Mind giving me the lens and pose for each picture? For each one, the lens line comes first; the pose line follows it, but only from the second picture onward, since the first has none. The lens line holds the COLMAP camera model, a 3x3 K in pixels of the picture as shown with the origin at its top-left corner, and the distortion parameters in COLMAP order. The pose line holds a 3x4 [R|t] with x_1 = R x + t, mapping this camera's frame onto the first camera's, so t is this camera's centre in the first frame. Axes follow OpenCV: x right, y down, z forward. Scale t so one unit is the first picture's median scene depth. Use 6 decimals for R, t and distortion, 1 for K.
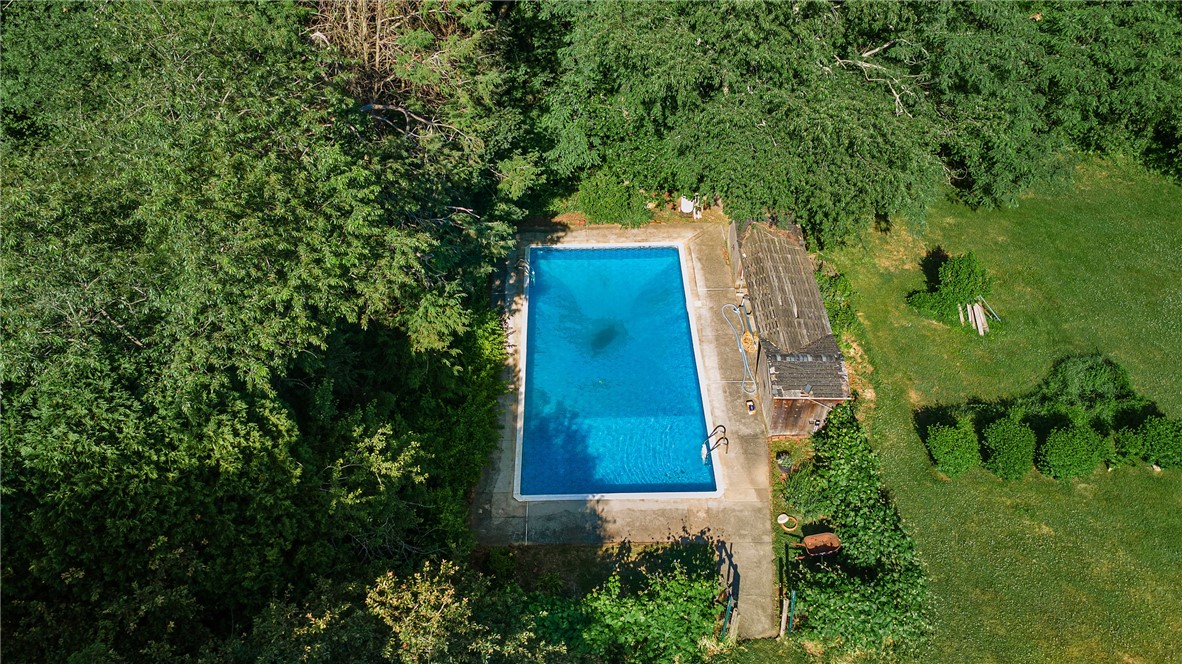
lens RADIAL K [[865.0, 0, 587.6], [0, 865.0, 327.5], [0, 0, 1]] dist [0.042259, 0.007949]
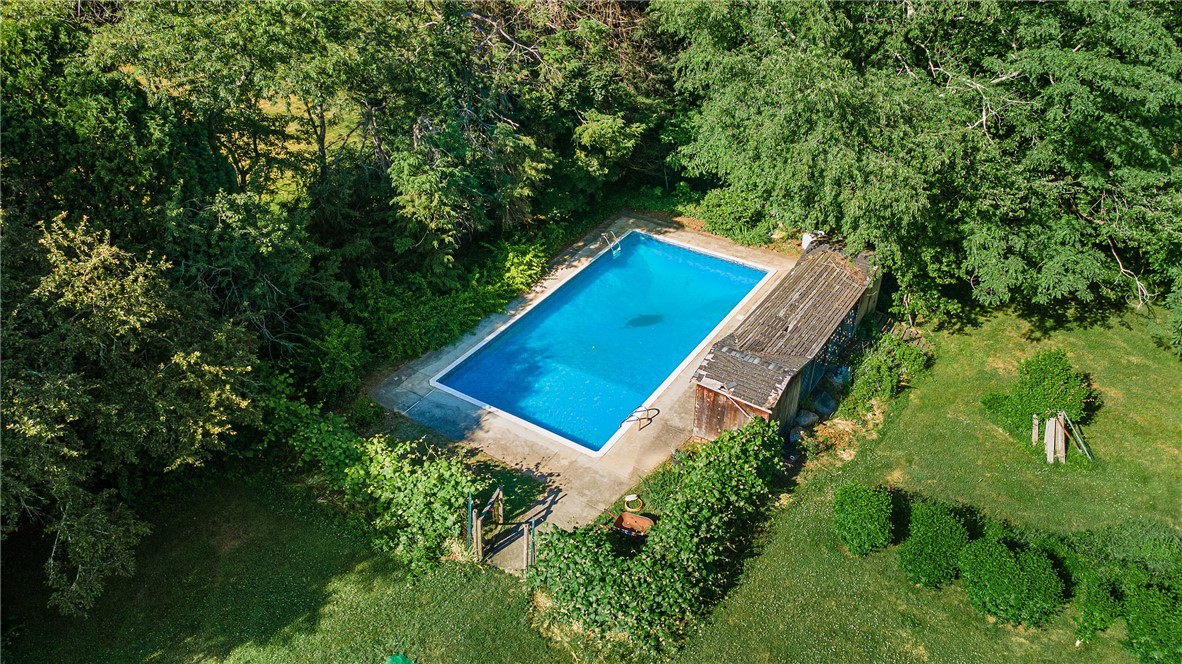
lens RADIAL K [[865.0, 0, 587.6], [0, 865.0, 327.5], [0, 0, 1]] dist [0.042259, 0.007949]
pose [[0.824386, 0.318908, -0.467637, 0.480927], [-0.393756, 0.916618, -0.069048, 0.123571], [0.406625, 0.241057, 0.881220, 0.144872]]
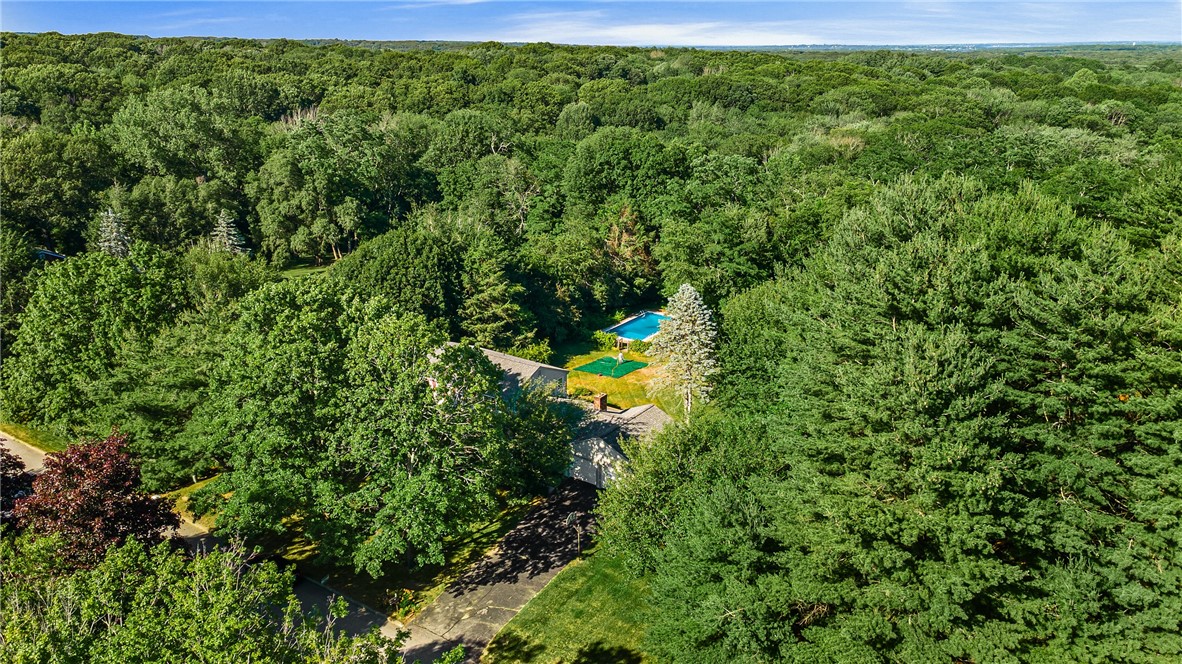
lens RADIAL K [[865.0, 0, 587.6], [0, 865.0, 327.5], [0, 0, 1]] dist [0.042259, 0.007949]
pose [[0.807445, 0.199299, -0.555259, 2.153240], [-0.417811, 0.857670, -0.299728, 1.423449], [0.416493, 0.474007, 0.775791, -2.325883]]
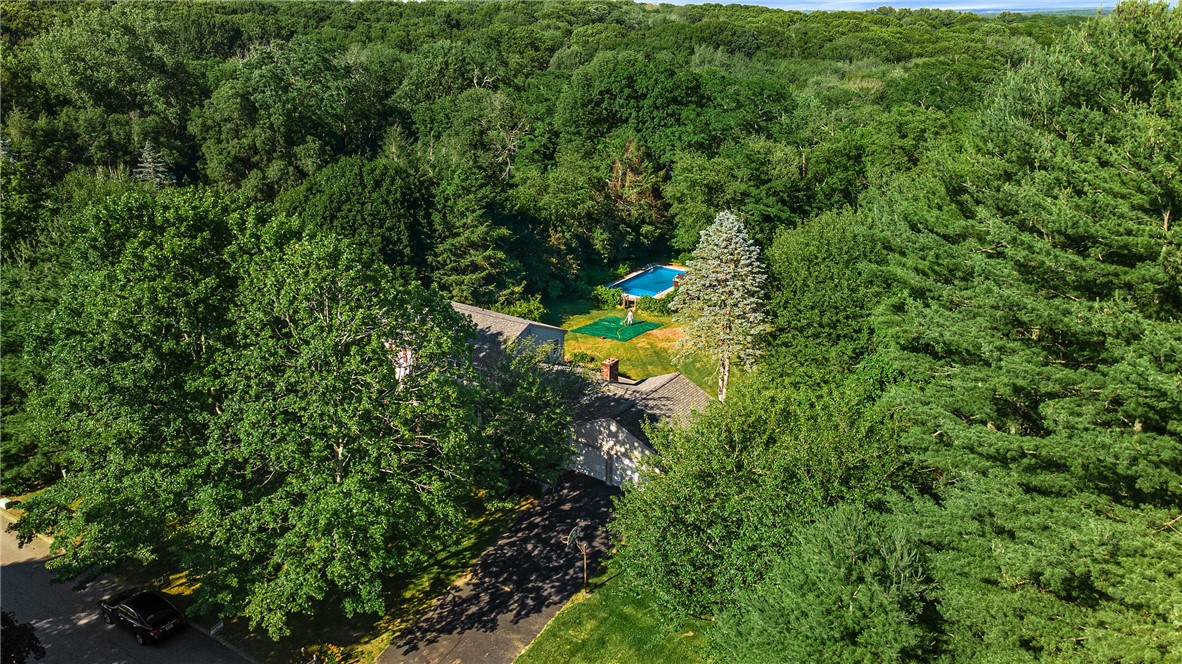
lens RADIAL K [[865.0, 0, 587.6], [0, 865.0, 327.5], [0, 0, 1]] dist [0.042259, 0.007949]
pose [[0.813547, 0.217031, -0.539480, 1.782926], [-0.413320, 0.868403, -0.273940, 1.294575], [0.409032, 0.445841, 0.796190, -1.813309]]
